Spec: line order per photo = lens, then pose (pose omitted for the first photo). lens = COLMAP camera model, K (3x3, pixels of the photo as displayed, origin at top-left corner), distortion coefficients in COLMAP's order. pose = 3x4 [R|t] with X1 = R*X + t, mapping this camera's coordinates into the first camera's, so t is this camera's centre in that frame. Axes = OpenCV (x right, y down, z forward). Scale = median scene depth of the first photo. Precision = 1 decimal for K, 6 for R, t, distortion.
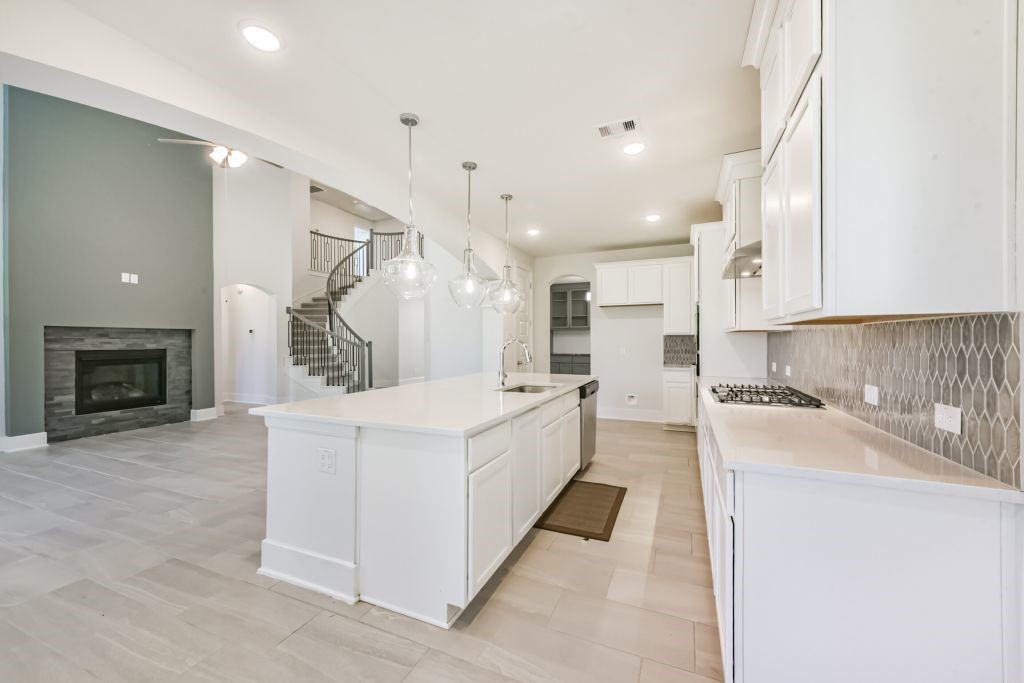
lens RADIAL K [[401.5, 0, 516.5], [0, 401.5, 341.2], [0, 0, 1]] dist [0.008217, -0.003108]
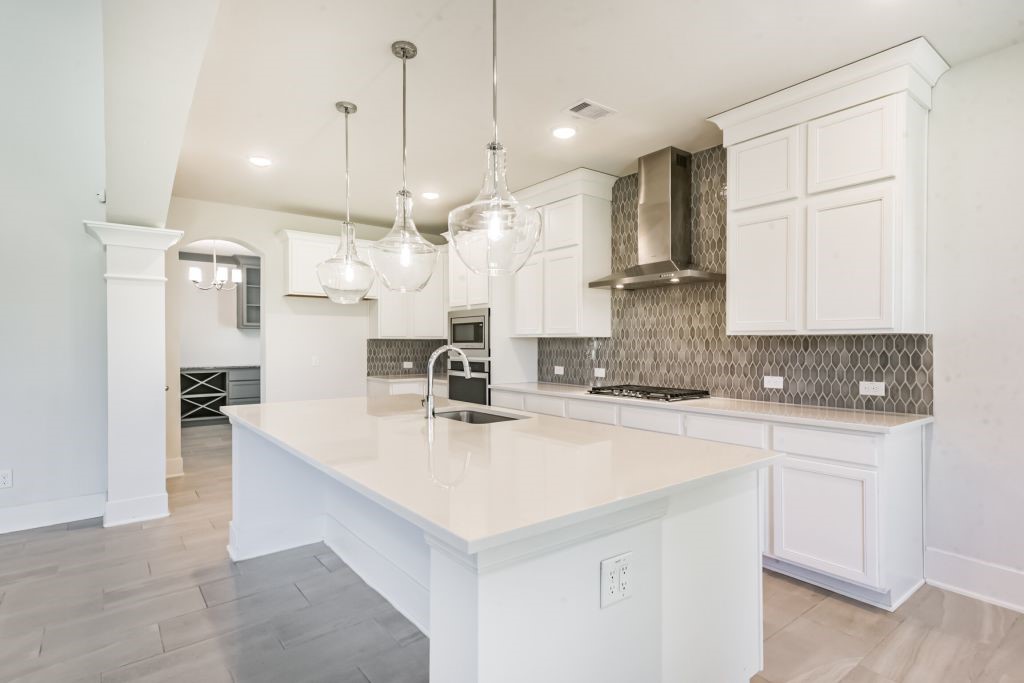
lens RADIAL K [[514.0, 0, 515.2], [0, 514.0, 345.6], [0, 0, 1]] dist [0.022651, 0.000936]
pose [[0.485207, -0.002447, 0.874396, -0.394797], [0.001529, 0.999997, 0.001950, -0.003318], [-0.874398, 0.000391, 0.485210, 0.273945]]
